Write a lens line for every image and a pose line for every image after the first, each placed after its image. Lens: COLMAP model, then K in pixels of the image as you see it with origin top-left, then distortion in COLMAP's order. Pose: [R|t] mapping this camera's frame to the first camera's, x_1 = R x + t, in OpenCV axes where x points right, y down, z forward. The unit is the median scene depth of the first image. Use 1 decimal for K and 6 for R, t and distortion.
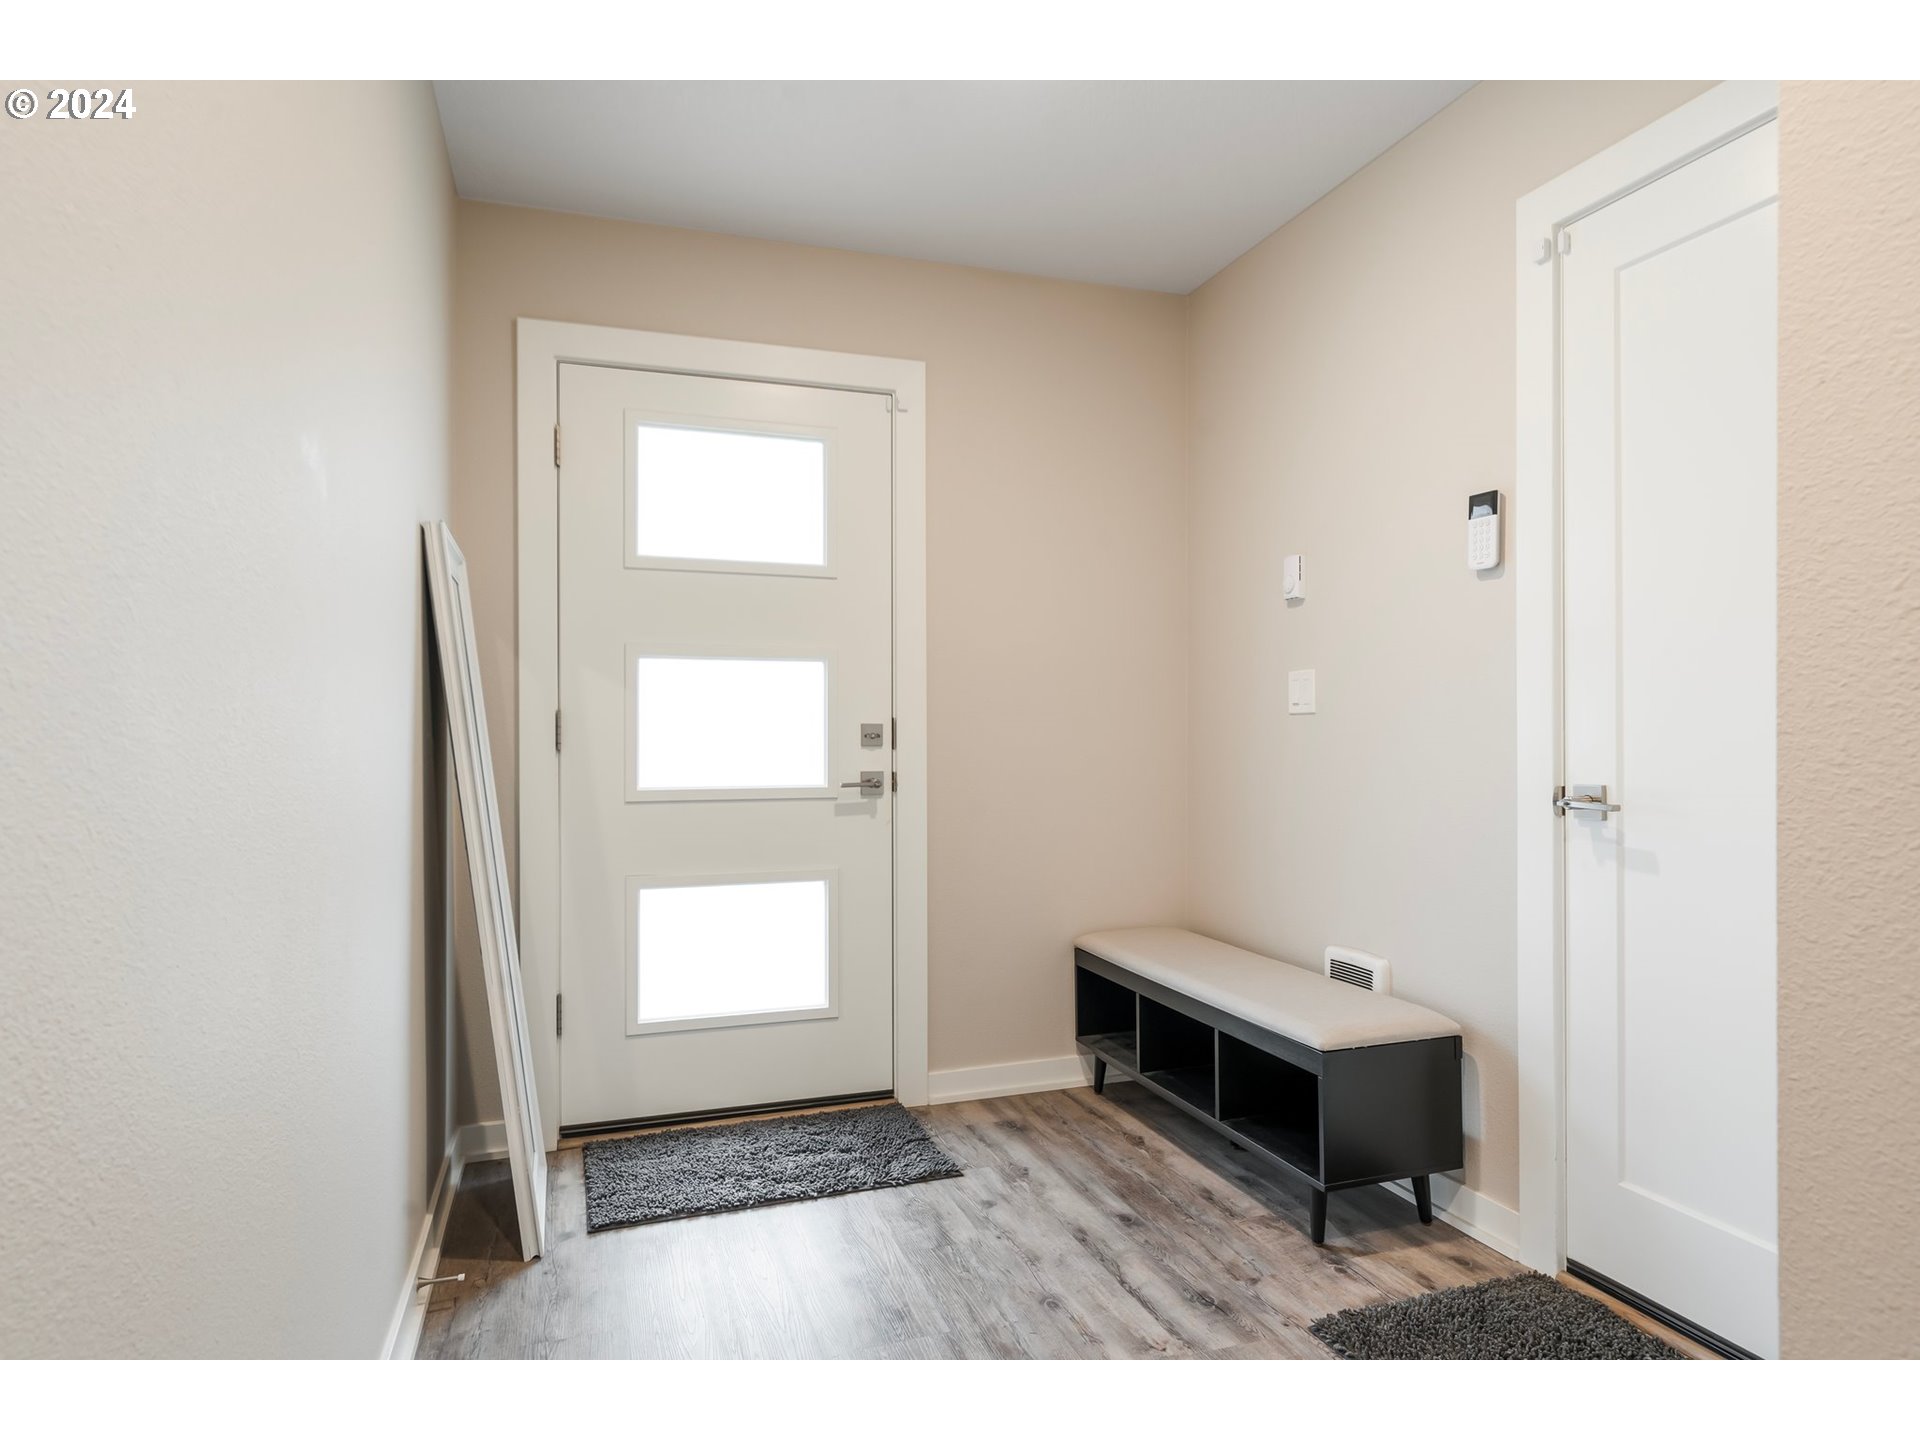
lens RADIAL K [[1154.7, 0, 960.0], [0, 1154.7, 720.0], [0, 0, 1]] dist [-0.000677, -0.000202]
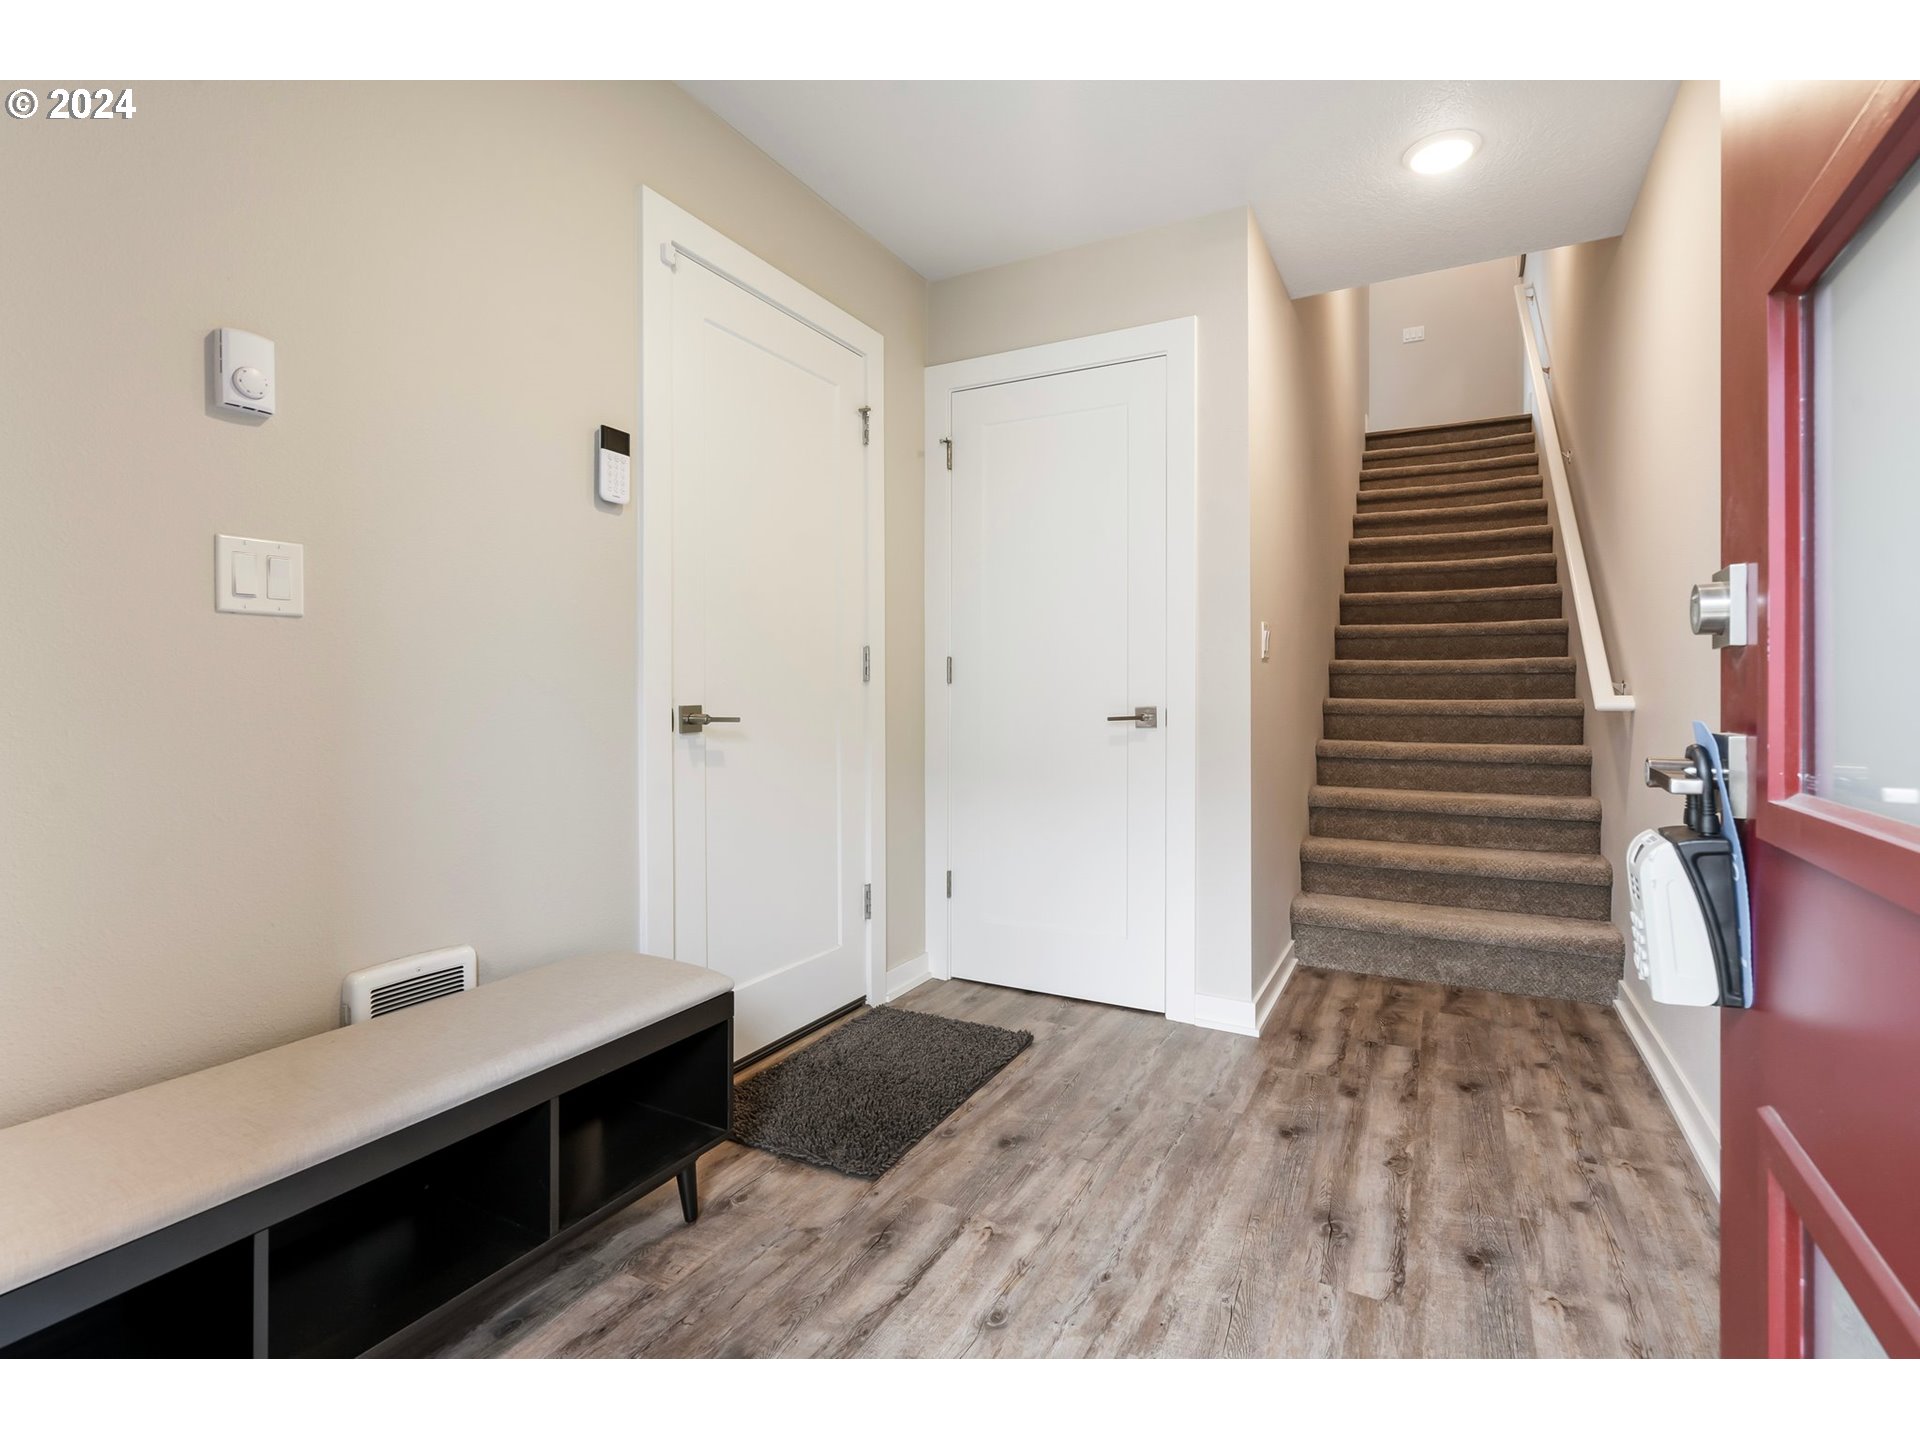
lens RADIAL K [[894.1, 0, 960.4], [0, 894.1, 705.4], [0, 0, 1]] dist [-0.000763, -0.000082]
pose [[-0.687810, -0.000480, 0.725890, -0.353926], [-0.004513, 0.999983, -0.003615, 0.053523], [-0.725876, -0.005762, -0.687801, 1.378273]]
